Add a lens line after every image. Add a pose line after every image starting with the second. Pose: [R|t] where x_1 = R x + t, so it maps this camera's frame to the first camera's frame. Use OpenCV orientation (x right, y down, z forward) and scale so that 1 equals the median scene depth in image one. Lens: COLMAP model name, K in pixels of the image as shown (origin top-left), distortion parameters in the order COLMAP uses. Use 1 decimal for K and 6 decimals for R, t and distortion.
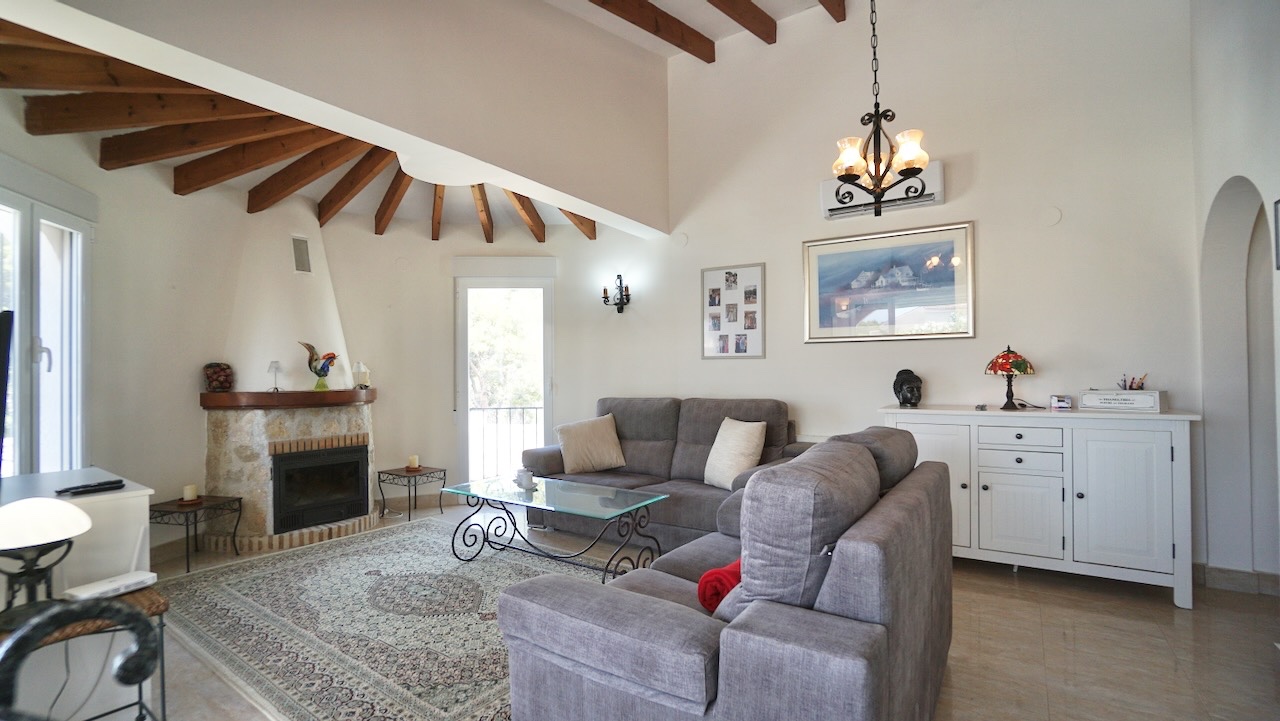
lens RADIAL K [[566.0, 0, 629.7], [0, 566.0, 366.2], [0, 0, 1]] dist [-0.066319, 0.024016]
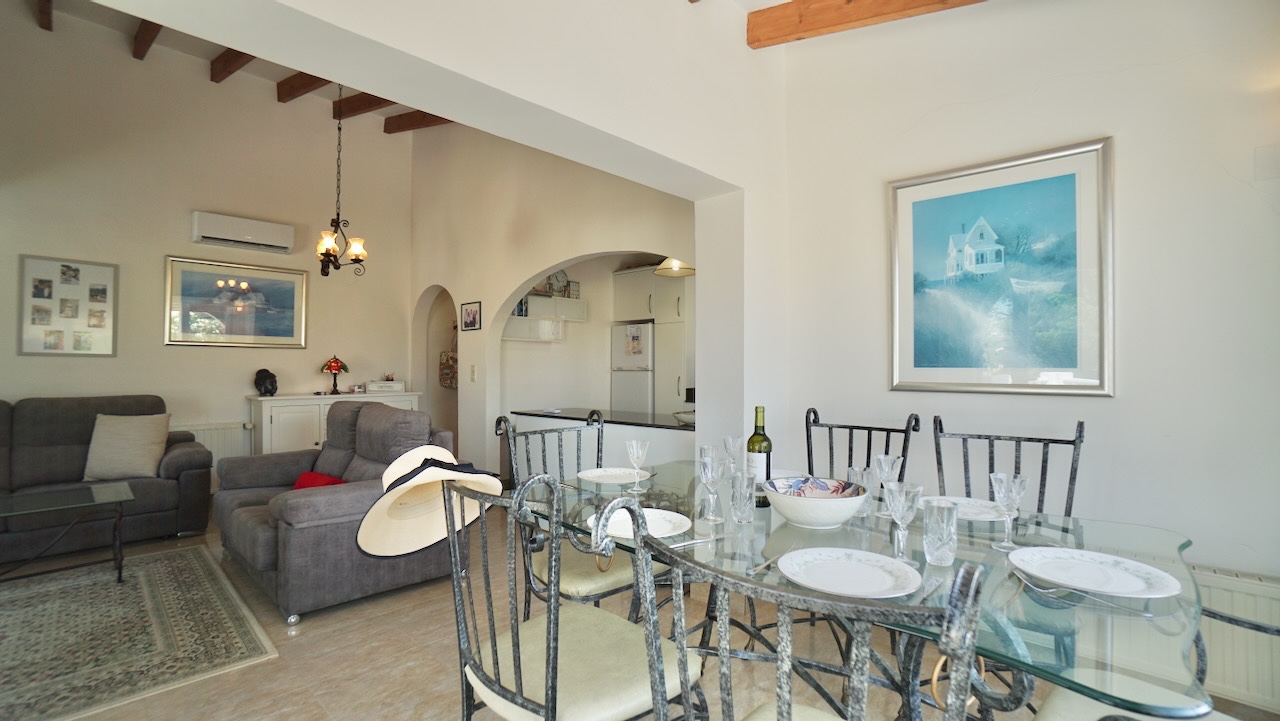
lens RADIAL K [[566.0, 0, 629.7], [0, 566.0, 366.2], [0, 0, 1]] dist [-0.066319, 0.024016]
pose [[0.155318, 0.012966, 0.987779, -0.614219], [-0.011964, 0.999865, -0.011243, 0.003017], [-0.987792, -0.010072, 0.155452, -0.092433]]
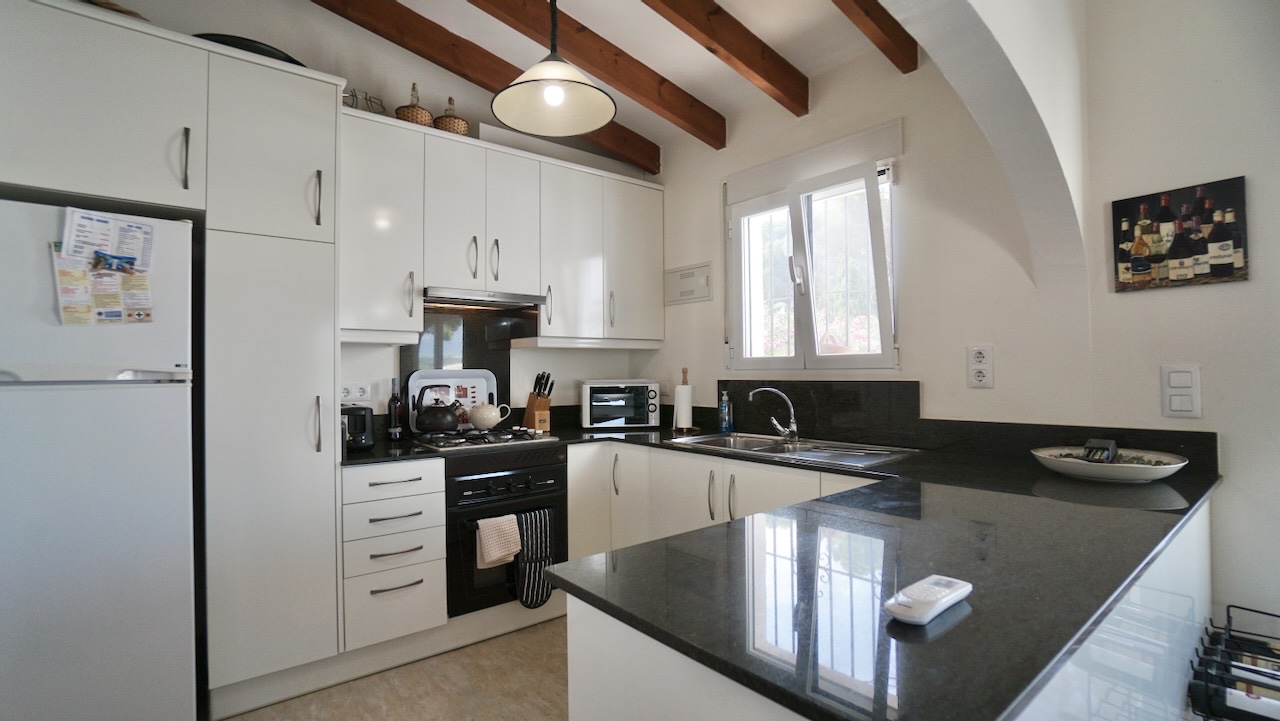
lens RADIAL K [[581.2, 0, 629.8], [0, 581.2, 367.4], [0, 0, 1]] dist [-0.060711, 0.023994]
pose [[-0.959759, 0.021023, 0.280036, 0.389153], [0.015794, 0.999656, -0.020915, 0.001903], [-0.280380, -0.015651, -0.959762, 0.406448]]
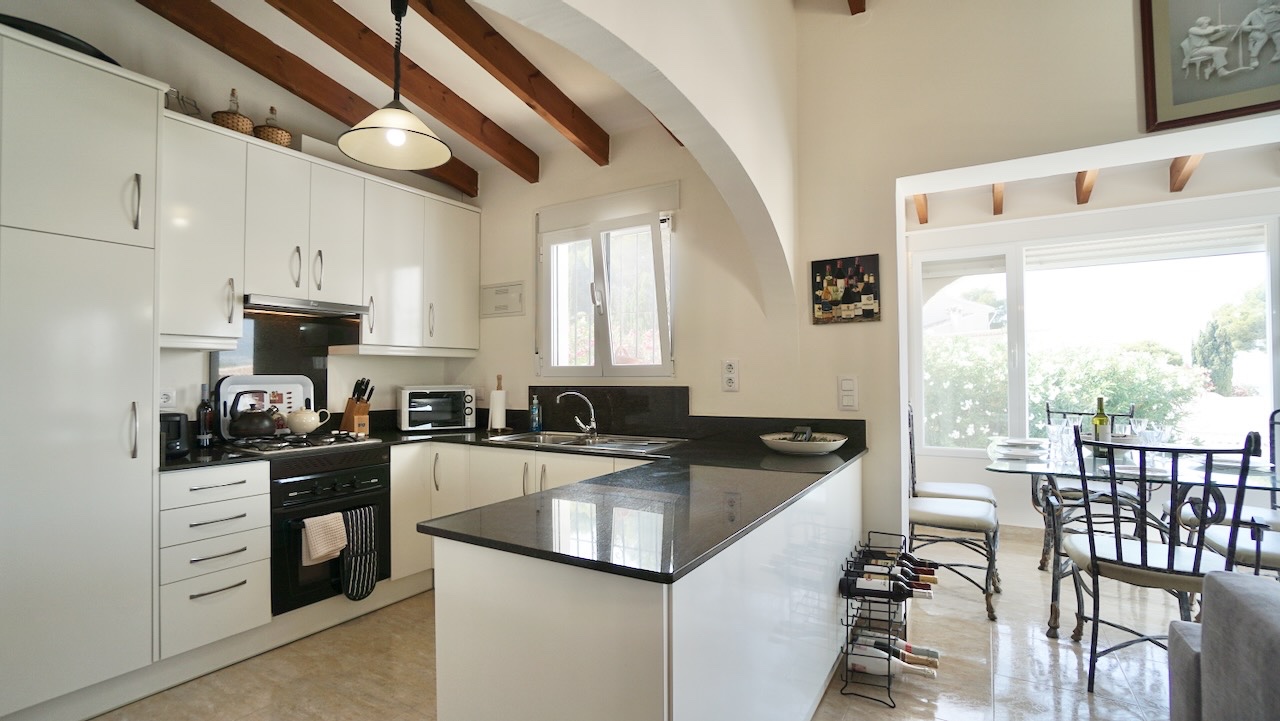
lens RADIAL K [[581.2, 0, 629.8], [0, 581.2, 367.4], [0, 0, 1]] dist [-0.060711, 0.023994]
pose [[-0.998314, 0.014587, -0.056190, 0.389666], [0.016061, 0.999536, -0.025866, 0.001858], [0.055787, -0.026725, -0.998085, 0.511877]]
